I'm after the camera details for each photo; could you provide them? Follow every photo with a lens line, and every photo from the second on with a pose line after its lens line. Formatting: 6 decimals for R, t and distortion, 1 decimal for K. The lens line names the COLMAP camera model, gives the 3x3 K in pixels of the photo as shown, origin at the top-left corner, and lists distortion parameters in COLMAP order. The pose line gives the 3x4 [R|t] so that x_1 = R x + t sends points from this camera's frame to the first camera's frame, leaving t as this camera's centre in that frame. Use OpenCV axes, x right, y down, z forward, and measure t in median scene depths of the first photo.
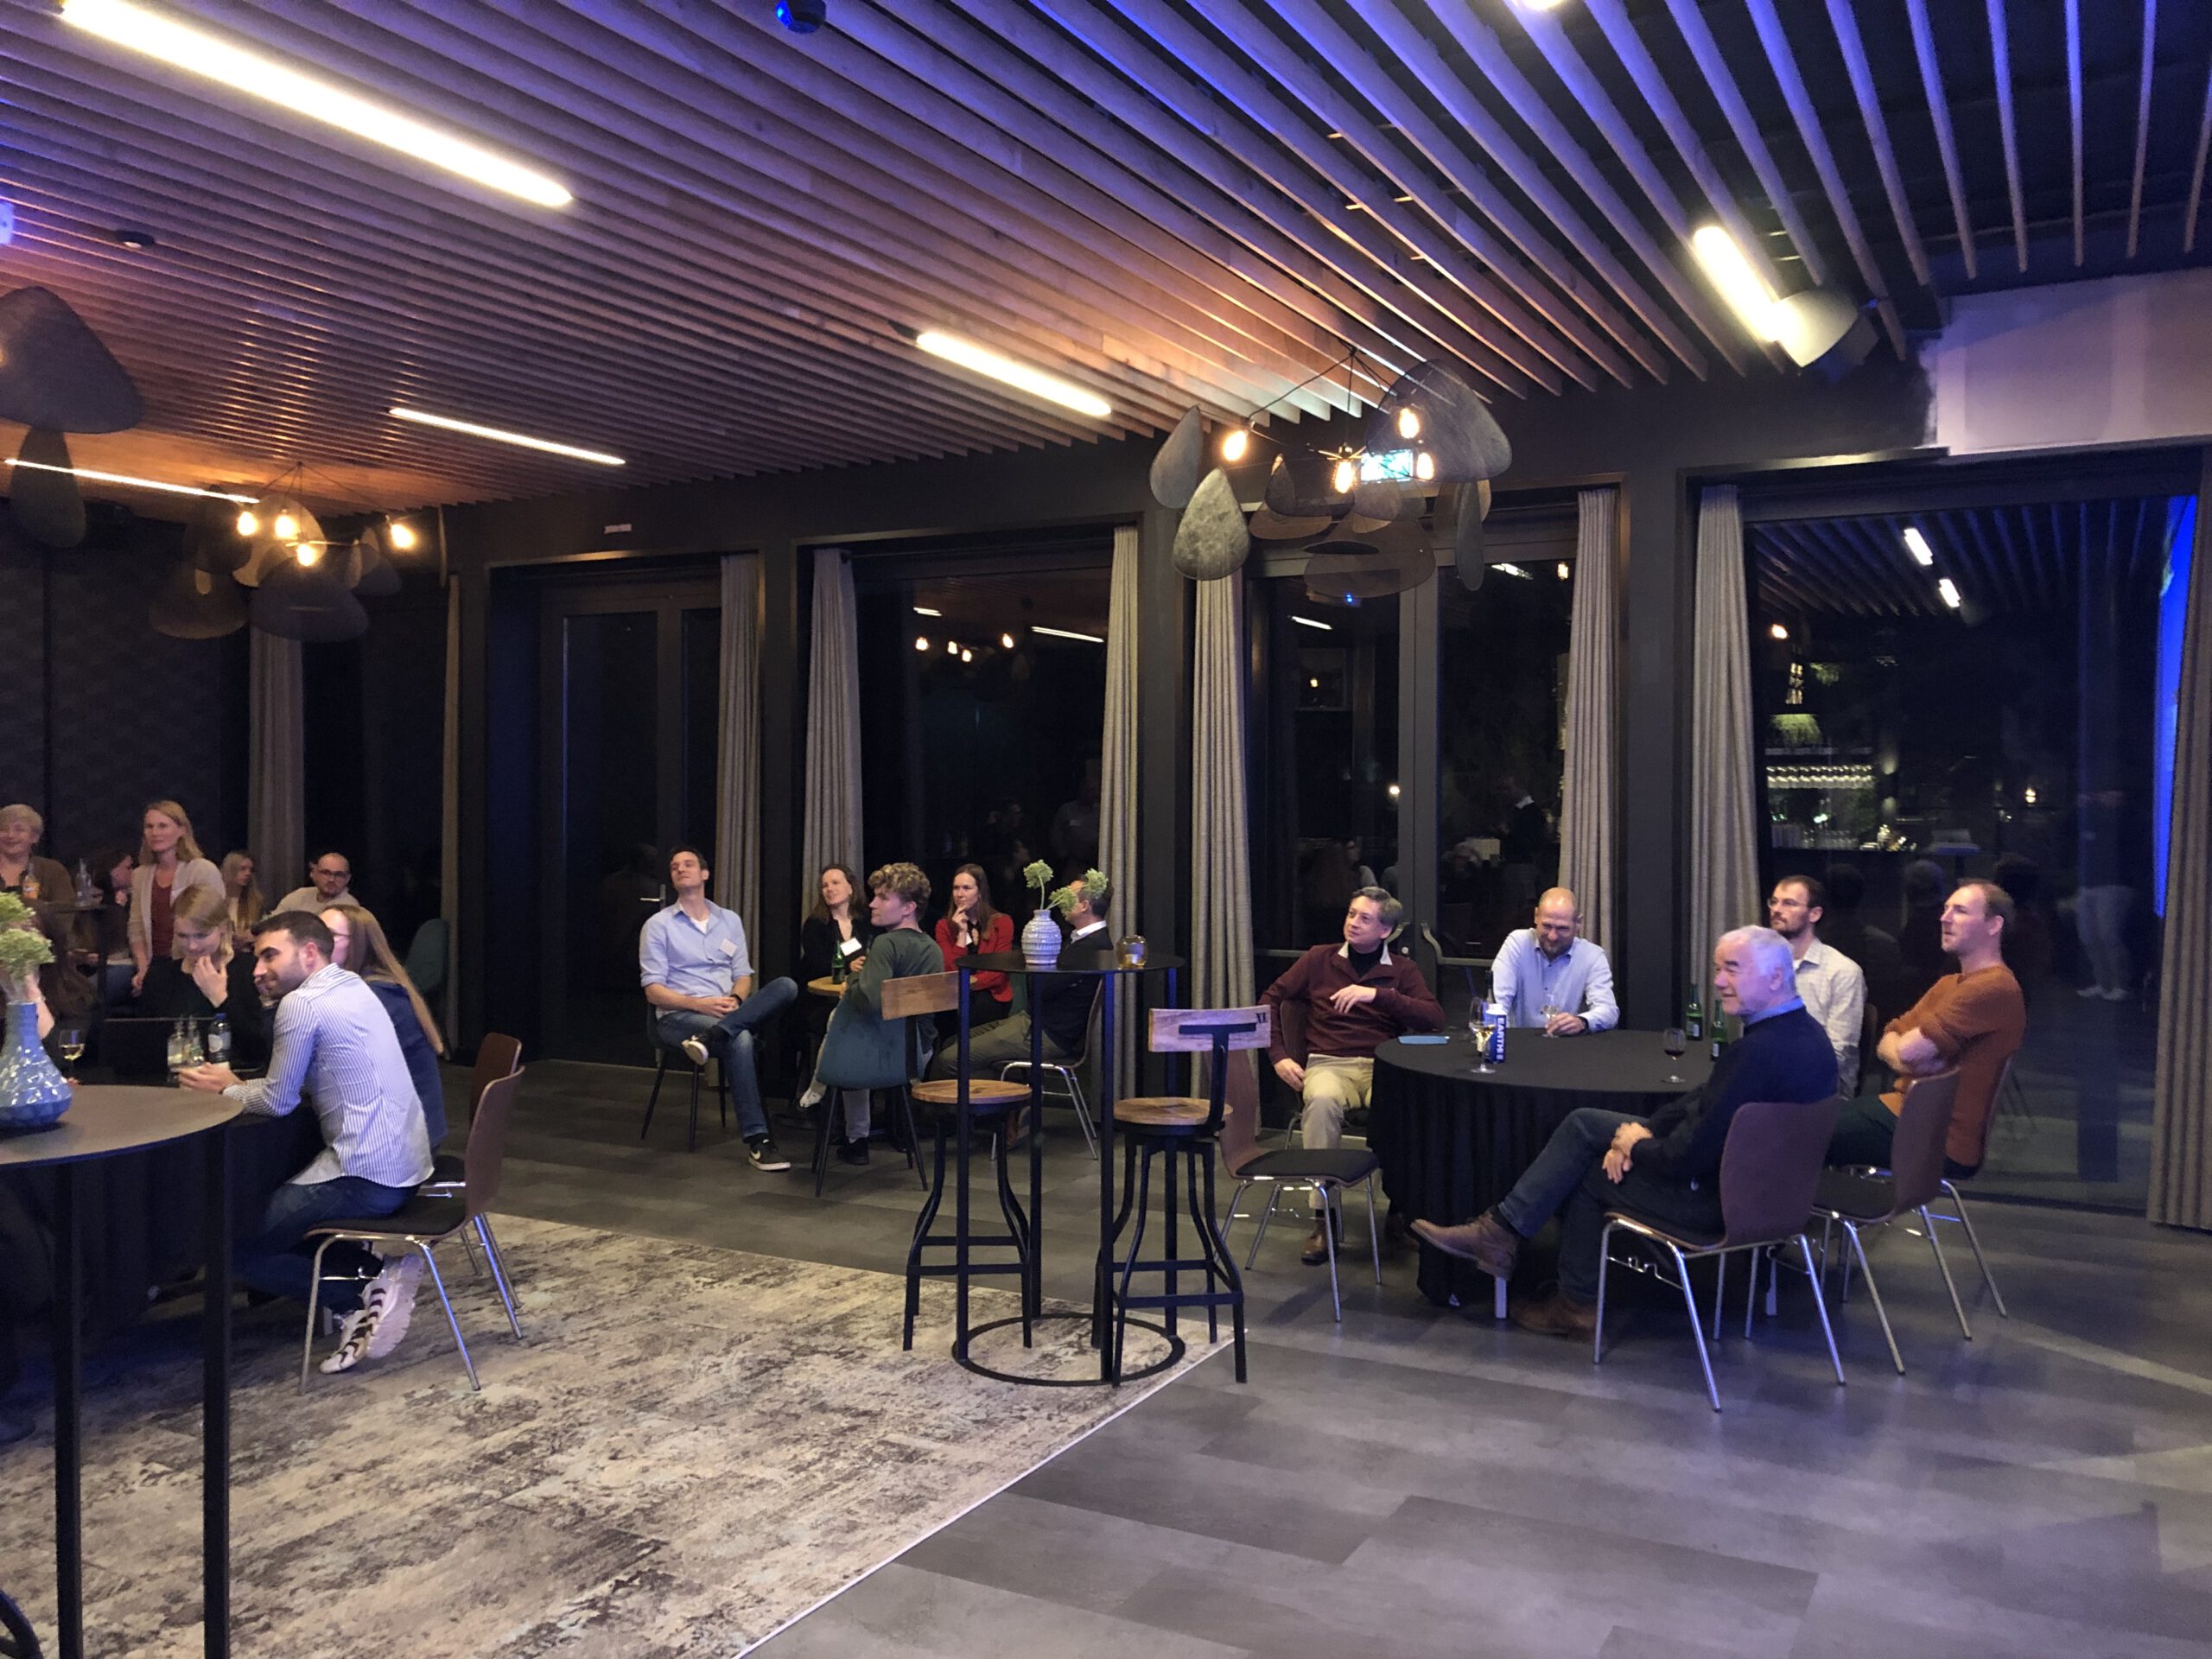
lens RADIAL K [[1807.2, 0, 1105.7], [0, 1807.2, 803.0], [0, 0, 1]] dist [0.072070, -0.092717]
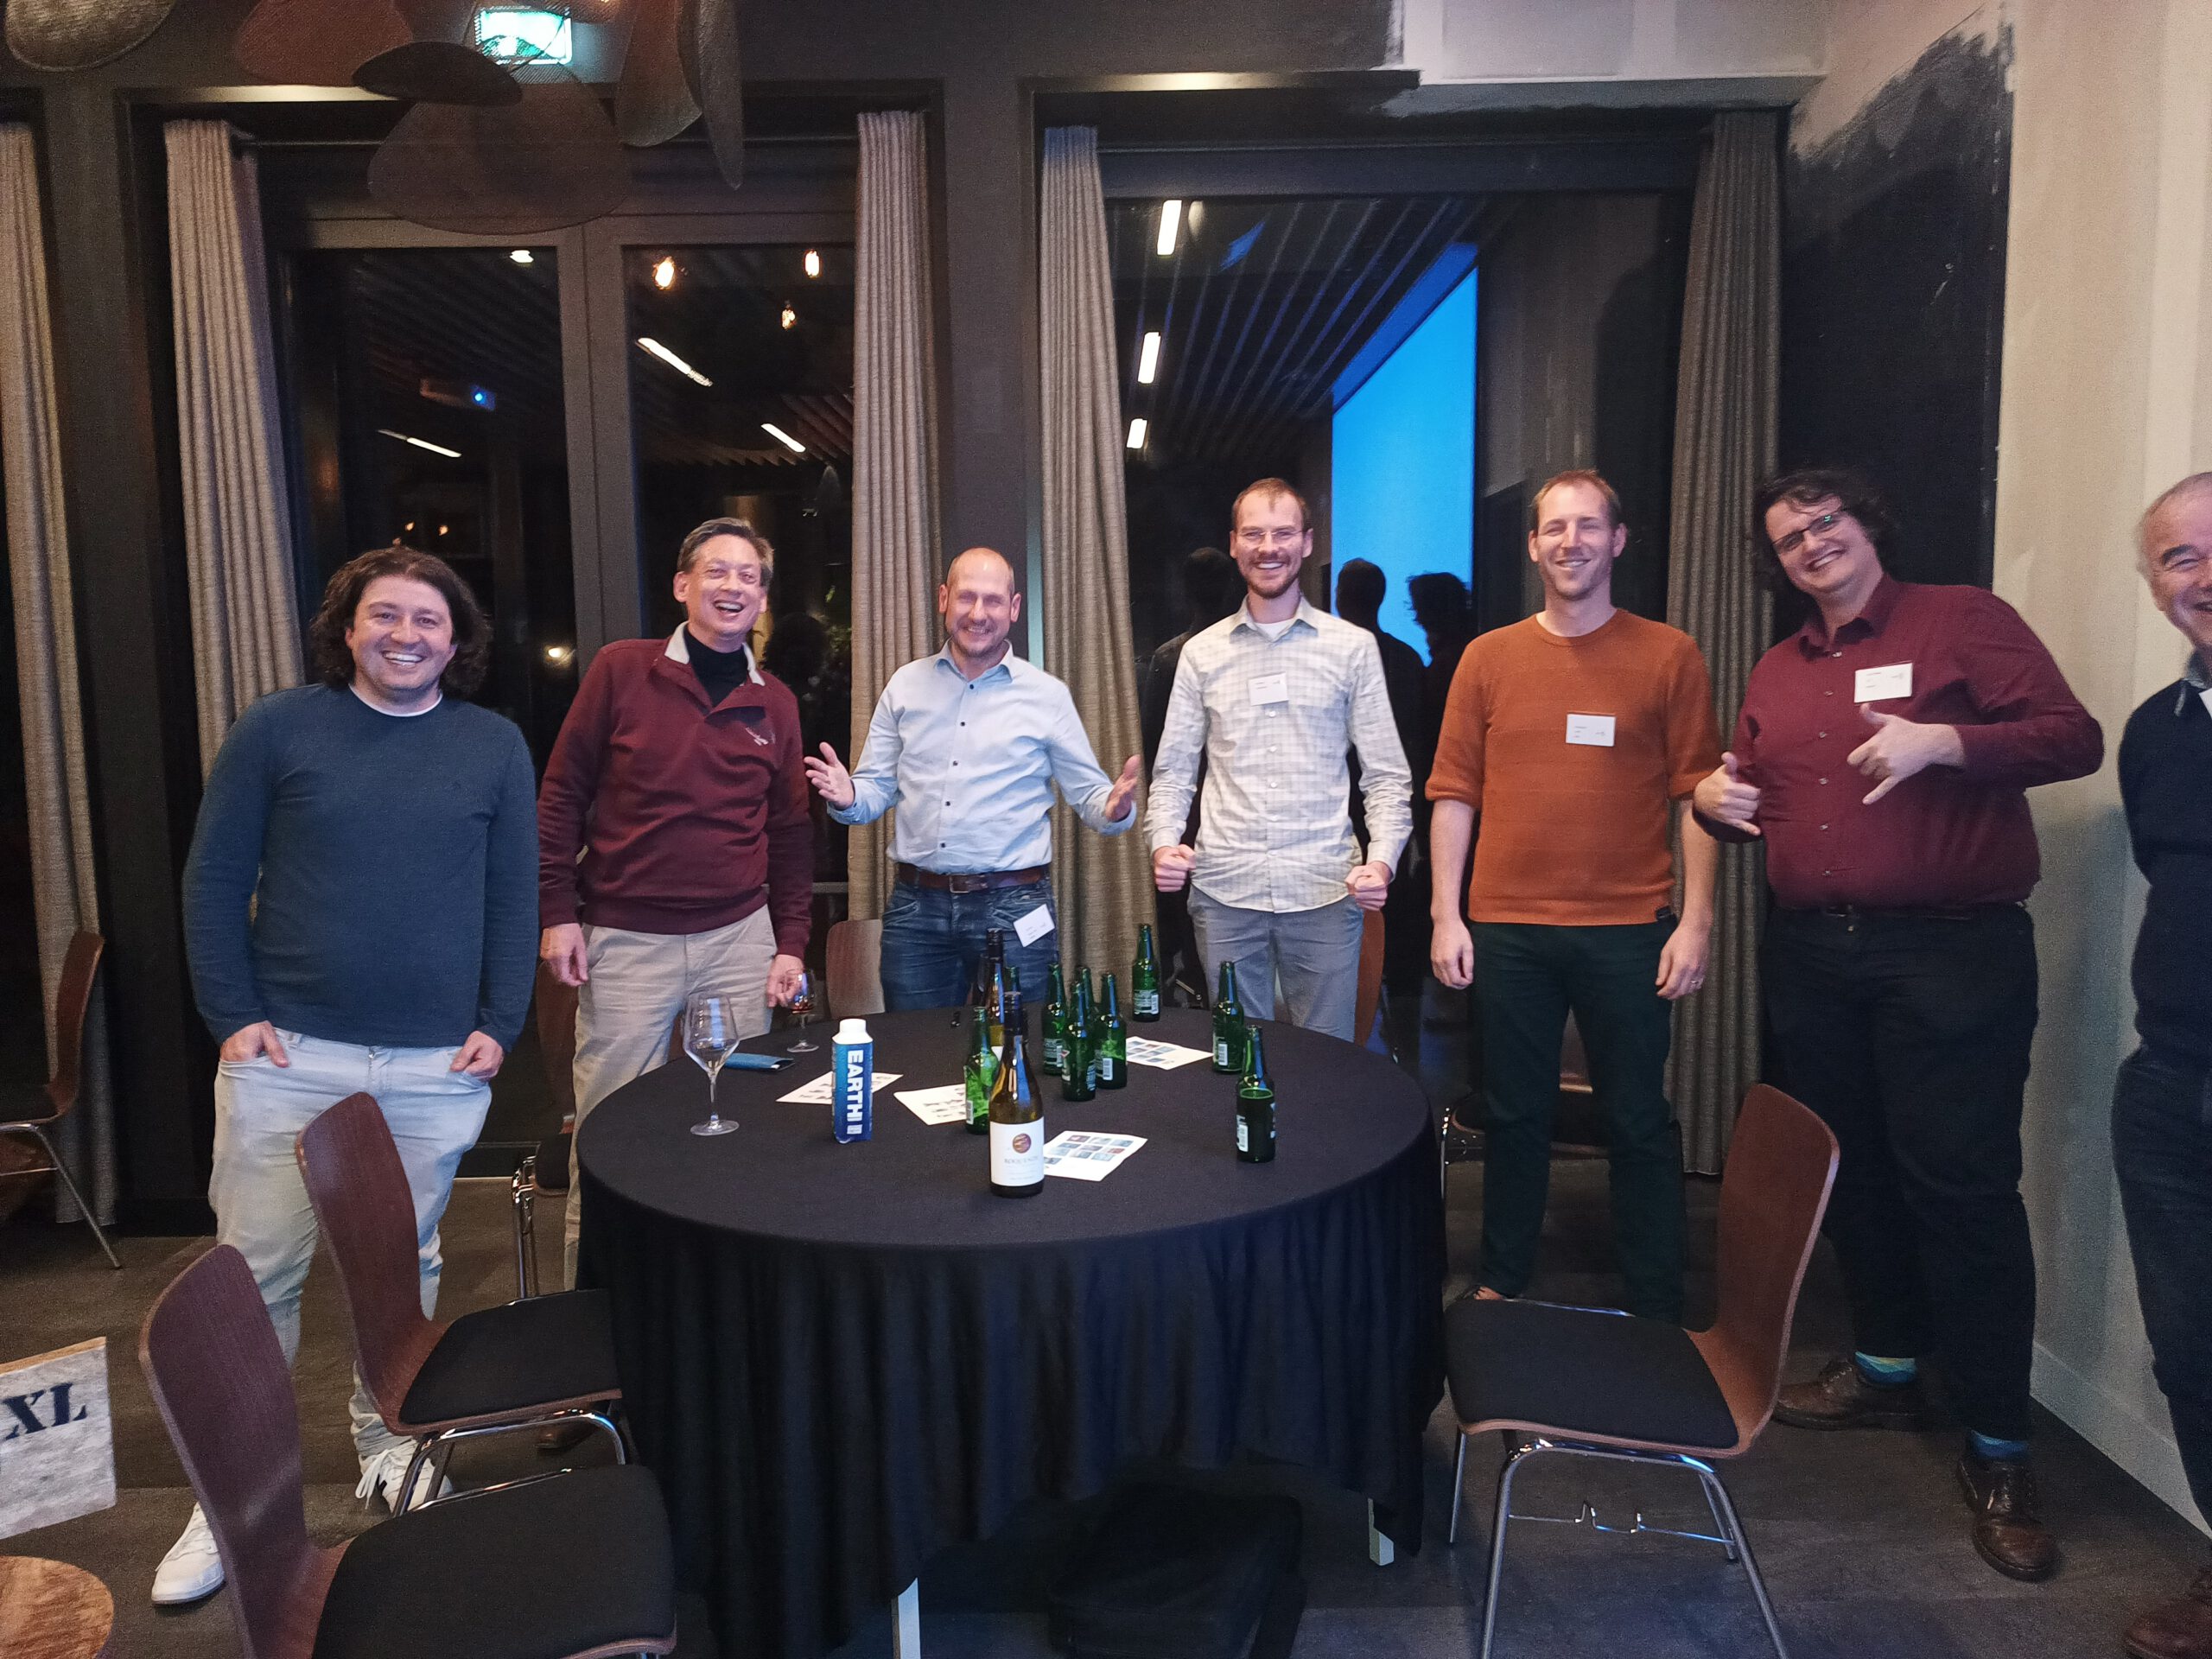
lens RADIAL K [[1626.5, 0, 1106.0], [0, 1626.5, 829.5], [0, 0, 1]] dist [0.002532, 0.000522]
pose [[0.881766, -0.064835, 0.467210, 0.065466], [0.020982, 0.994919, 0.098466, 0.014976], [-0.471220, -0.077021, 0.878646, 0.476308]]
